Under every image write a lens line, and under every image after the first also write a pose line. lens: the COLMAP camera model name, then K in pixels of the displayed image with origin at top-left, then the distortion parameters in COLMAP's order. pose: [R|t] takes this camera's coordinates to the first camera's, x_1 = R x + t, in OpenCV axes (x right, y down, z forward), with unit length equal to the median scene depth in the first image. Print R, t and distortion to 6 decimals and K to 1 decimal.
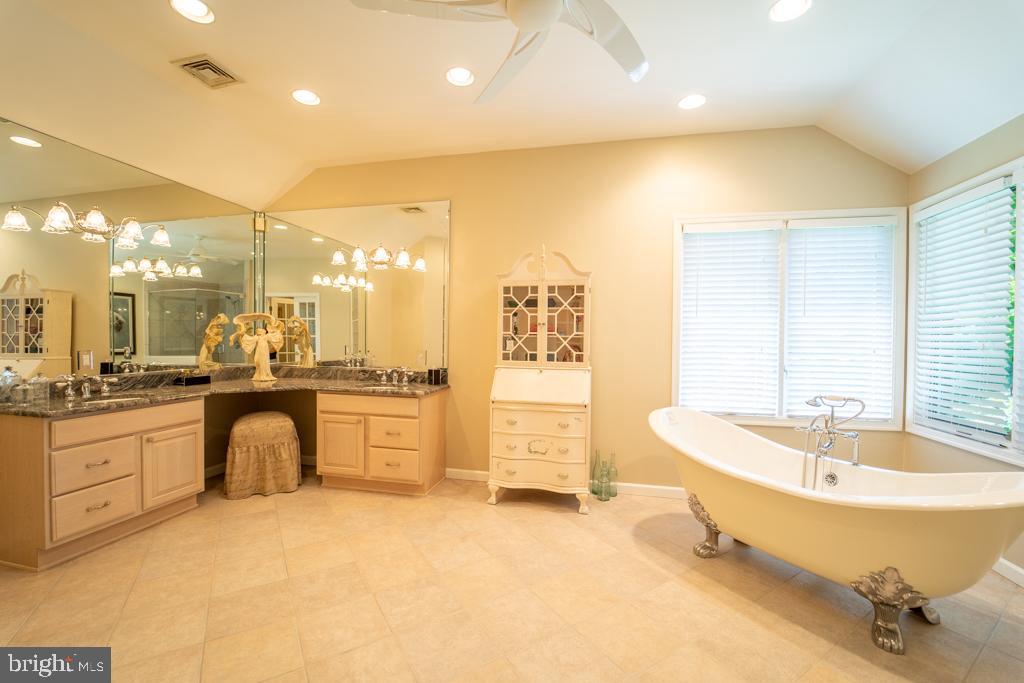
lens RADIAL K [[422.3, 0, 509.4], [0, 422.3, 344.0], [0, 0, 1]] dist [-0.022745, 0.000777]
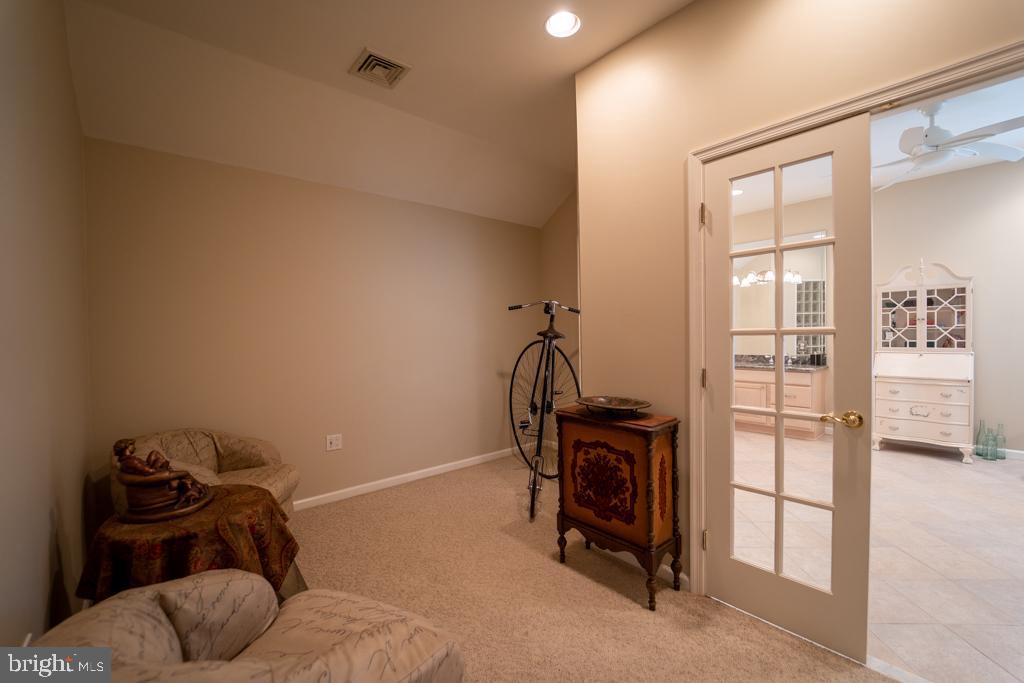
lens RADIAL K [[422.3, 0, 513.1], [0, 422.3, 343.0], [0, 0, 1]] dist [-0.022745, 0.000777]
pose [[0.800420, -0.014351, -0.599268, -0.169080], [0.021608, 0.999754, 0.004919, -0.007022], [0.599050, -0.016886, 0.800534, -0.788340]]
